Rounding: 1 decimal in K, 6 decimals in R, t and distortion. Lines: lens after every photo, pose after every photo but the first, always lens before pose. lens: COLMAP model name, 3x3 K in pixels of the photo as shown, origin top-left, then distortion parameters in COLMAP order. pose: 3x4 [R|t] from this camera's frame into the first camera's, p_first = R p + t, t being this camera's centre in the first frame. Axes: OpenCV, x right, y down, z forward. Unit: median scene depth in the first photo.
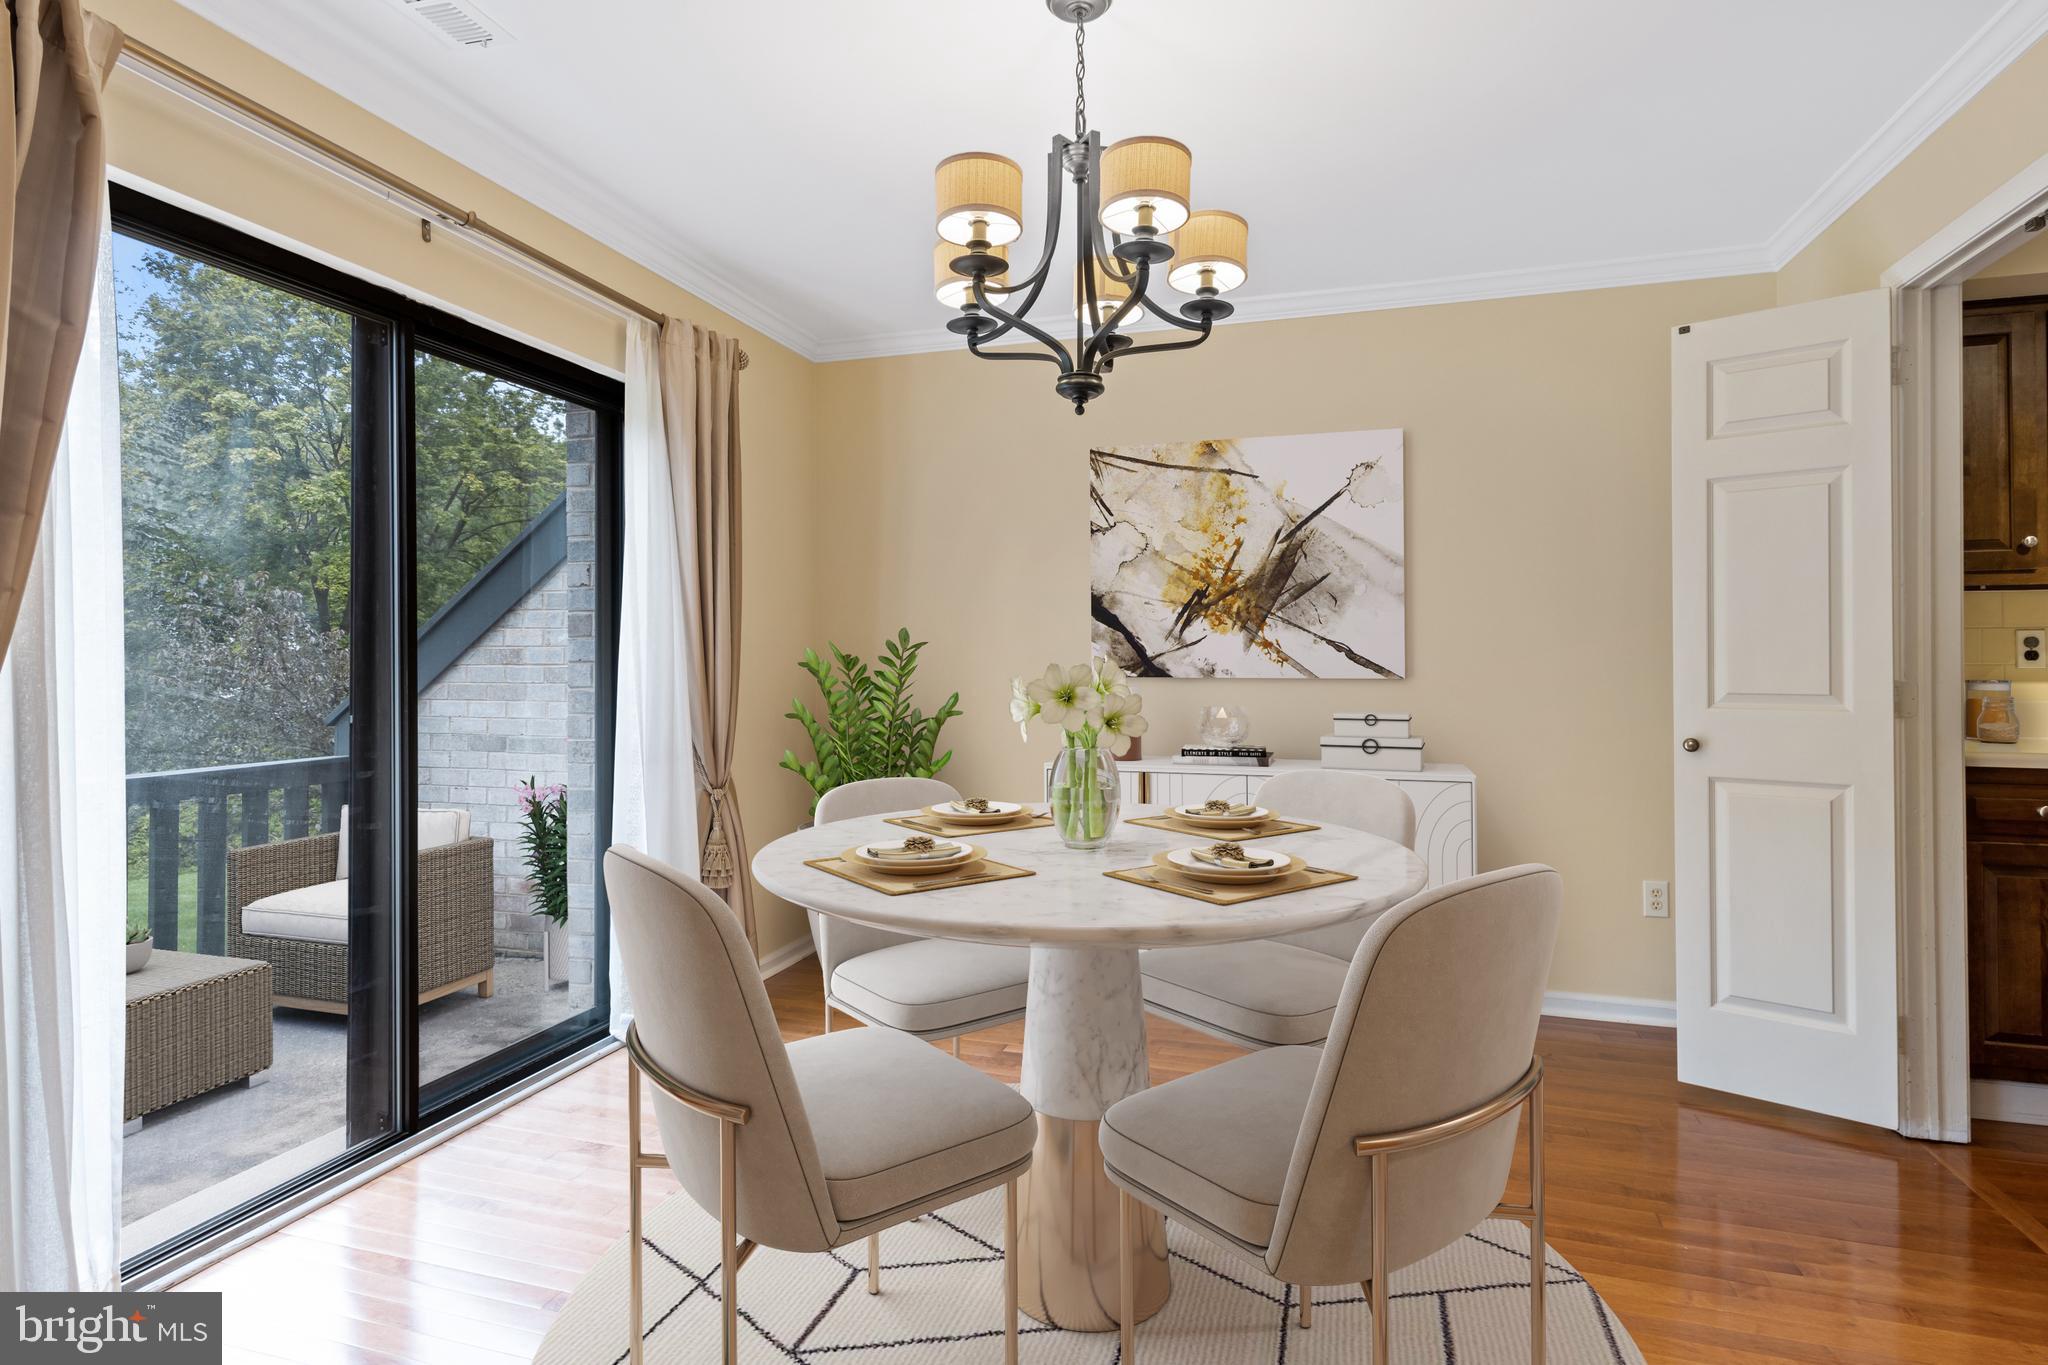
lens RADIAL K [[1042.7, 0, 1022.9], [0, 1042.7, 656.0], [0, 0, 1]] dist [0.007180, -0.002004]
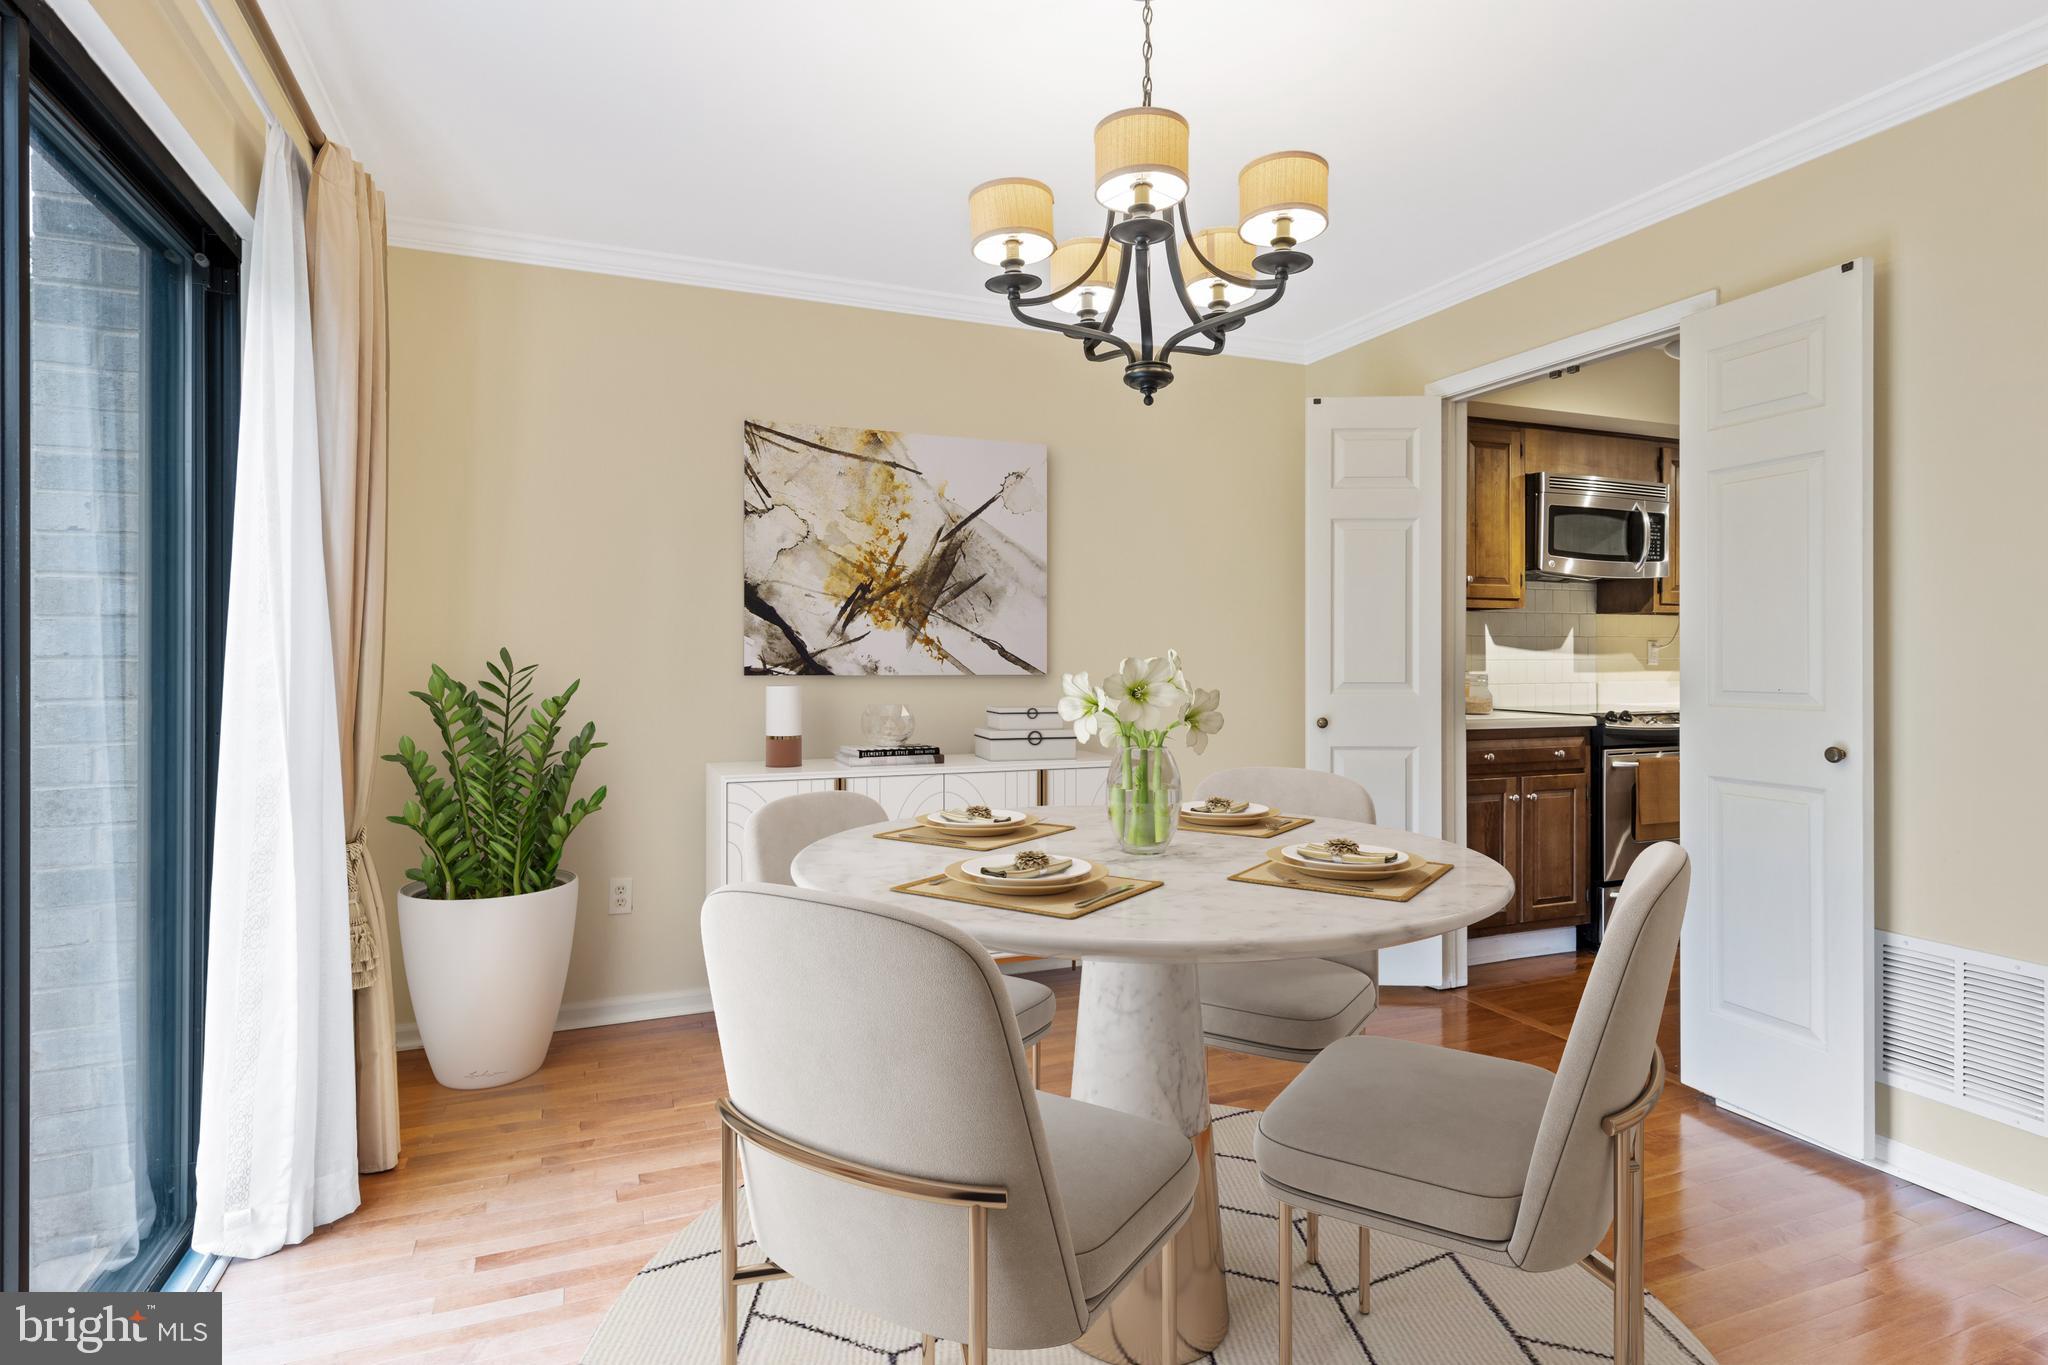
lens RADIAL K [[1042.7, 0, 1031.1], [0, 1042.7, 655.8], [0, 0, 1]] dist [0.007180, -0.002004]
pose [[0.775476, 0.003176, 0.631369, -0.320553], [-0.004139, 0.999991, 0.000053, 0.002296], [-0.631364, -0.002654, 0.775482, 0.158435]]
